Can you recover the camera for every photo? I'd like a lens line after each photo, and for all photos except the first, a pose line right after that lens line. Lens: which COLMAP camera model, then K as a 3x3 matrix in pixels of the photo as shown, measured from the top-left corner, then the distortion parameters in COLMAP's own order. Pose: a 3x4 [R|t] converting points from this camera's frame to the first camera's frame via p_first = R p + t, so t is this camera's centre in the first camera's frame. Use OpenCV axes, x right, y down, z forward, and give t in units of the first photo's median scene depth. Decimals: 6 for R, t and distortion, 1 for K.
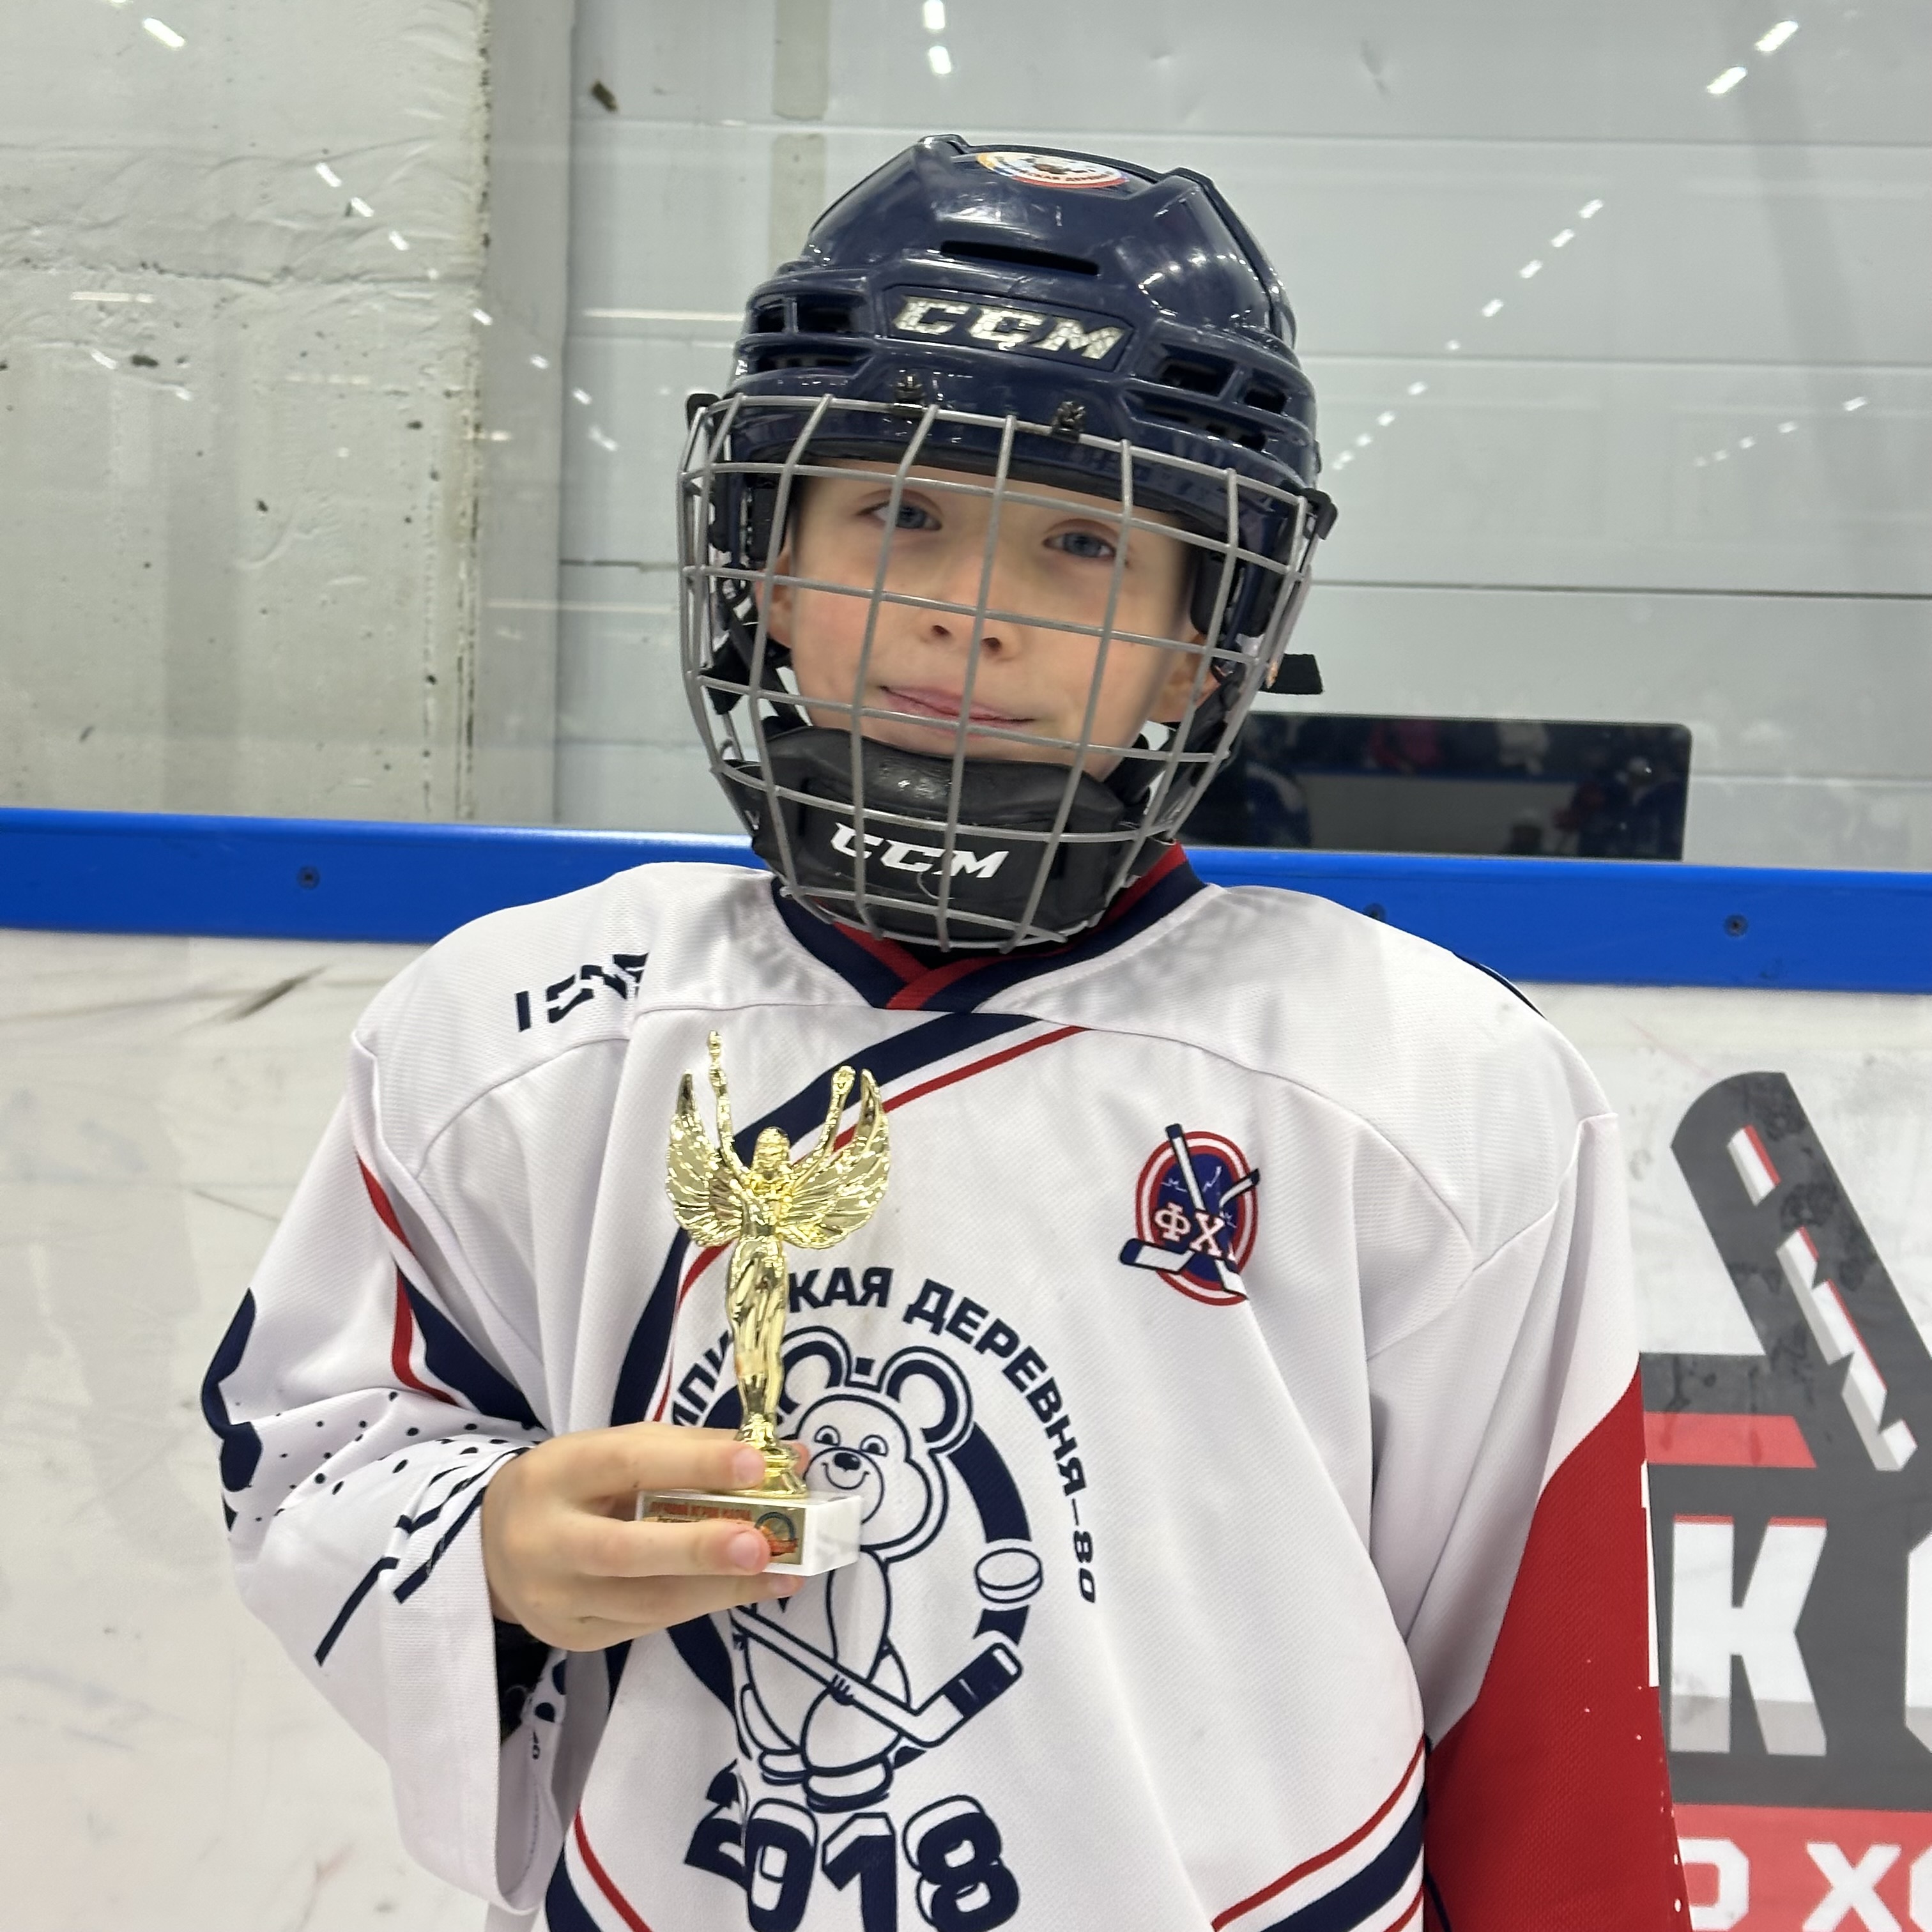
lens RADIAL K [[3511.4, 0, 942.3], [0, 3511.4, 985.2], [0, 0, 1]] dist [0.126443, 0.000000]
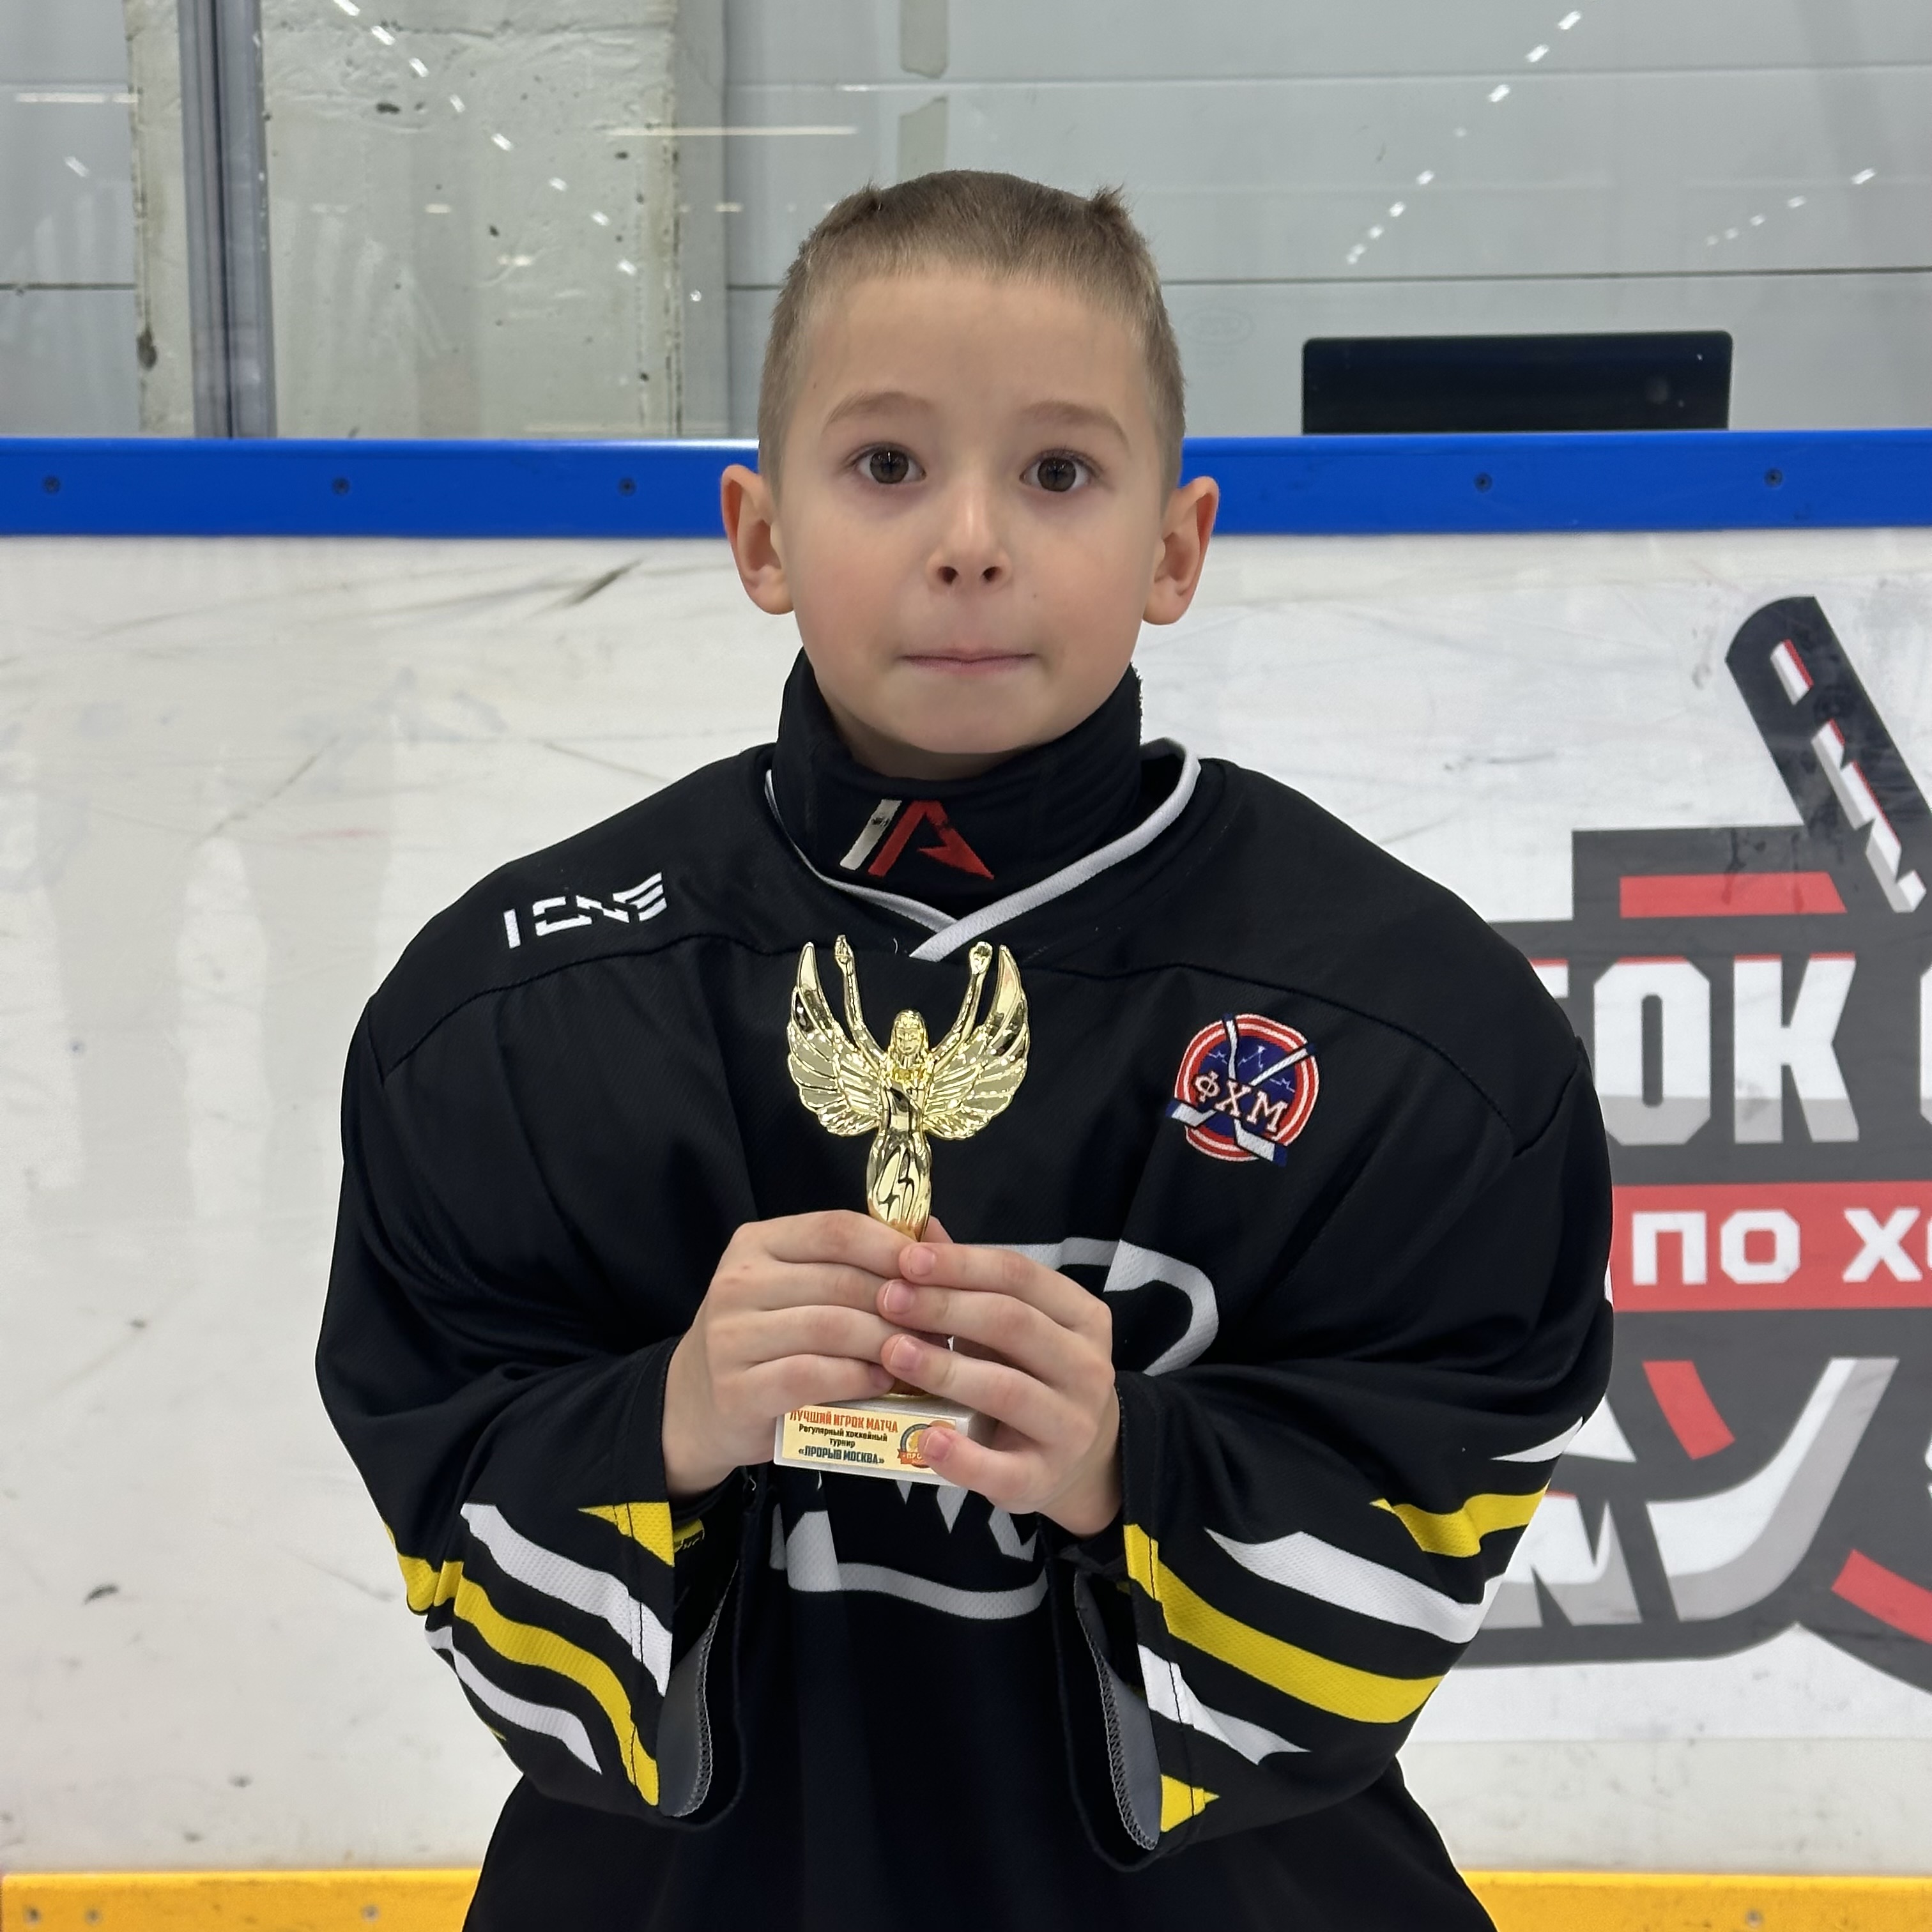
lens RADIAL K [[3511.4, 0, 984.2], [0, 3511.4, 969.0], [0, 0, 1]] dist [0.126443, 0.000000]
pose [[0.999290, -0.037441, 0.004147, -0.045134], [0.037233, 0.998417, 0.042149, 0.064058], [-0.005719, -0.041965, 0.999103, -0.175190]]
